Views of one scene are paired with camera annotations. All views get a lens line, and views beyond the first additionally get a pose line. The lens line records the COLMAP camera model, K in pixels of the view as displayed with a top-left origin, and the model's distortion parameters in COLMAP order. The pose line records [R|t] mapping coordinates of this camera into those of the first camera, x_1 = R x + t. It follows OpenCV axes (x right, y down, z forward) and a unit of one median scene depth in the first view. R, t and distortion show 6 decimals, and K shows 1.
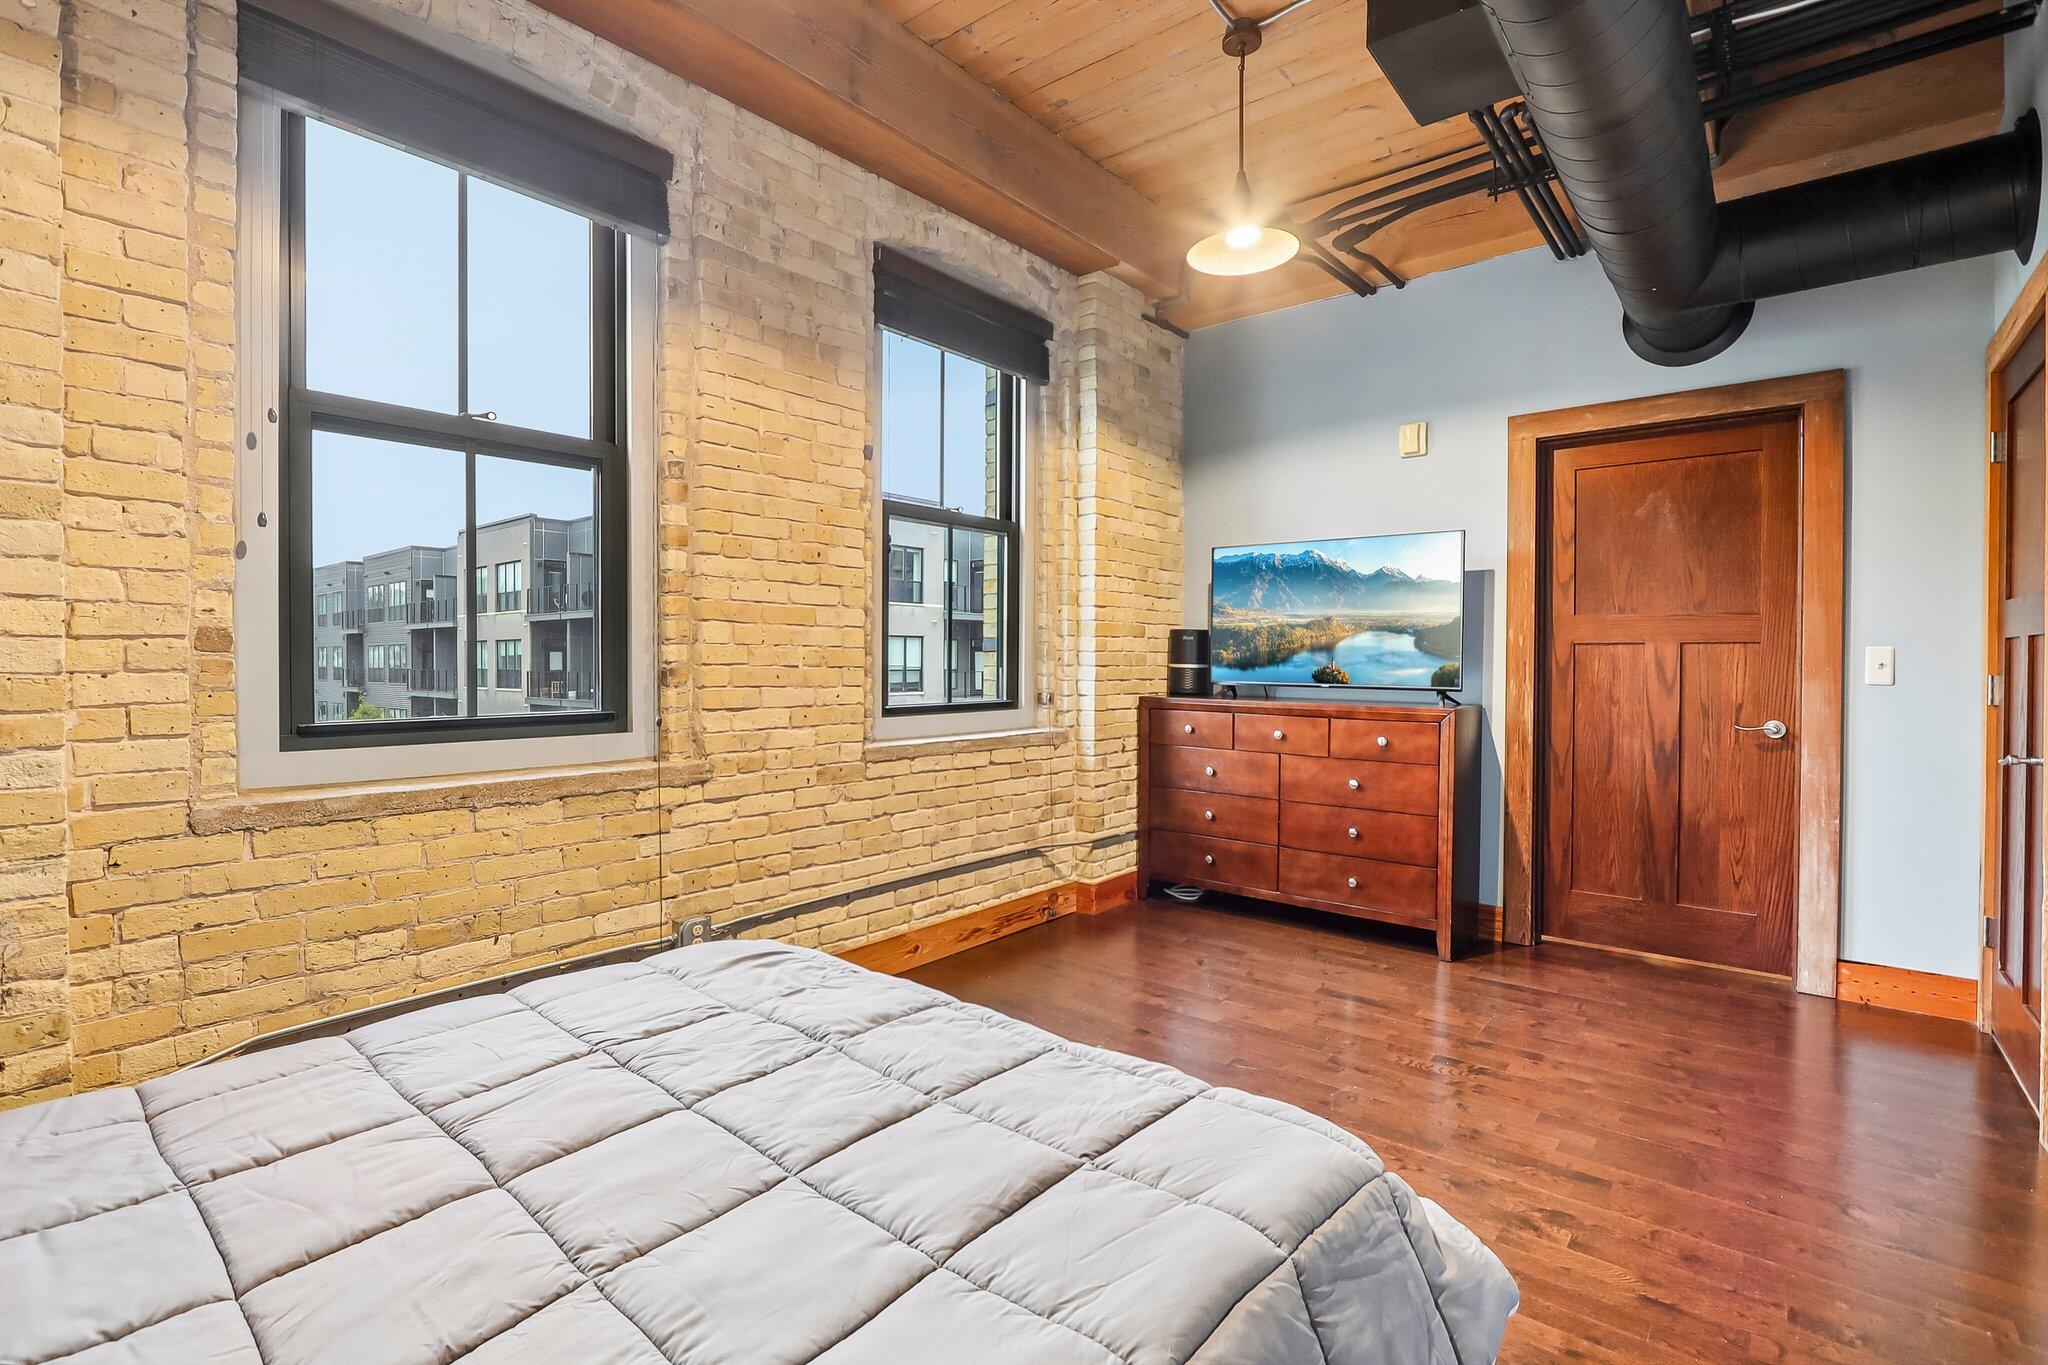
lens RADIAL K [[941.5, 0, 1001.3], [0, 941.5, 666.0], [0, 0, 1]] dist [-0.023589, 0.005924]
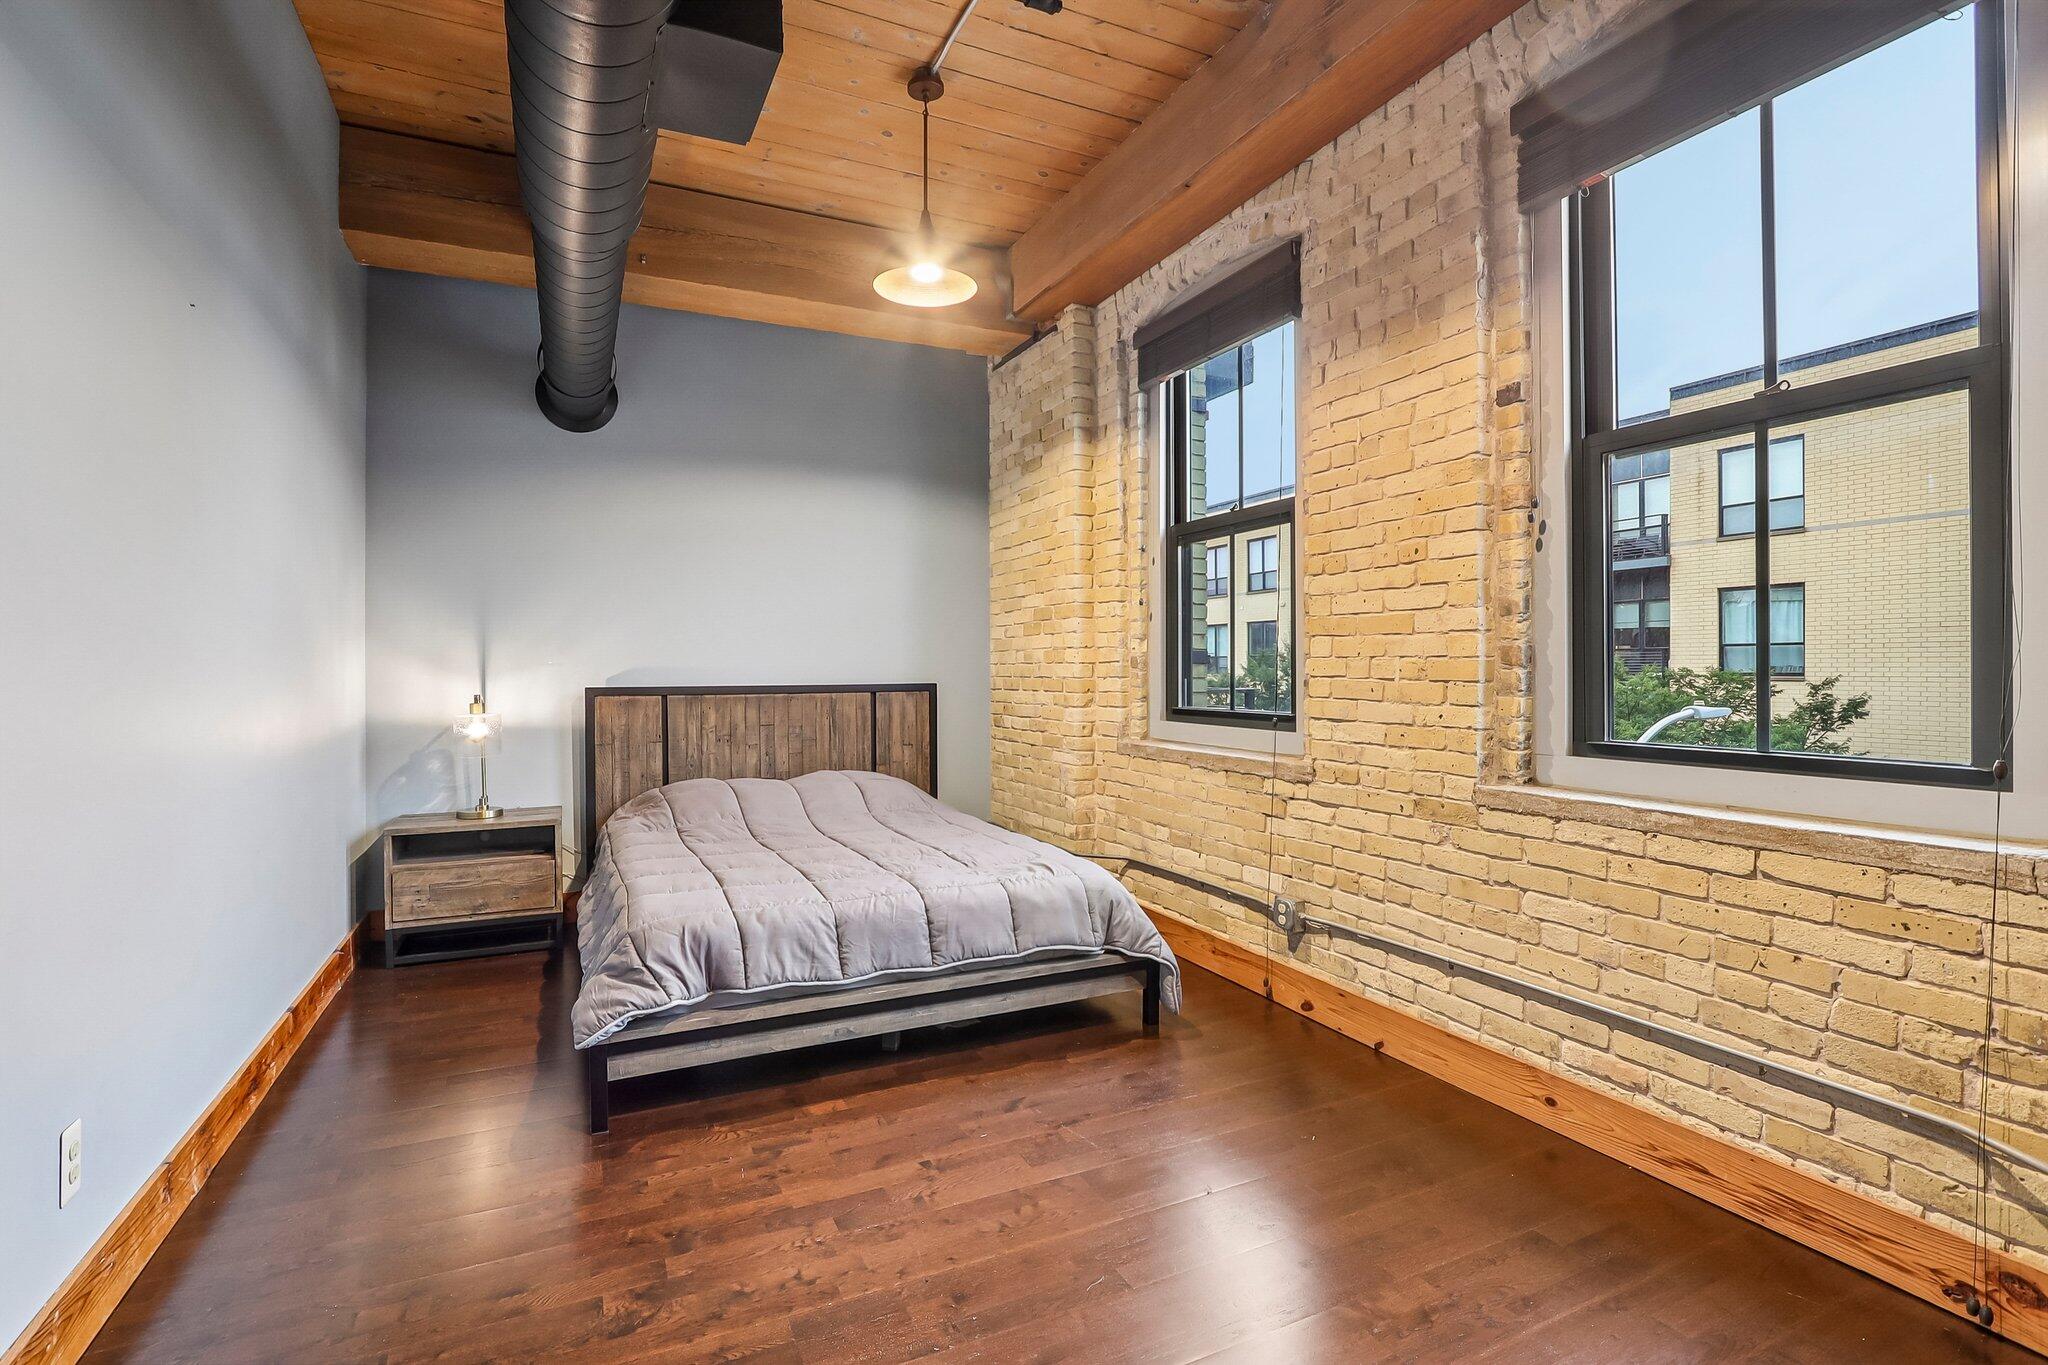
lens RADIAL K [[941.5, 0, 1001.3], [0, 941.5, 666.0], [0, 0, 1]] dist [-0.023589, 0.005924]
pose [[-0.416289, -0.007483, -0.909202, 0.740373], [-0.008450, 0.999955, -0.004361, -0.005339], [0.909193, 0.005867, -0.416333, 0.998145]]
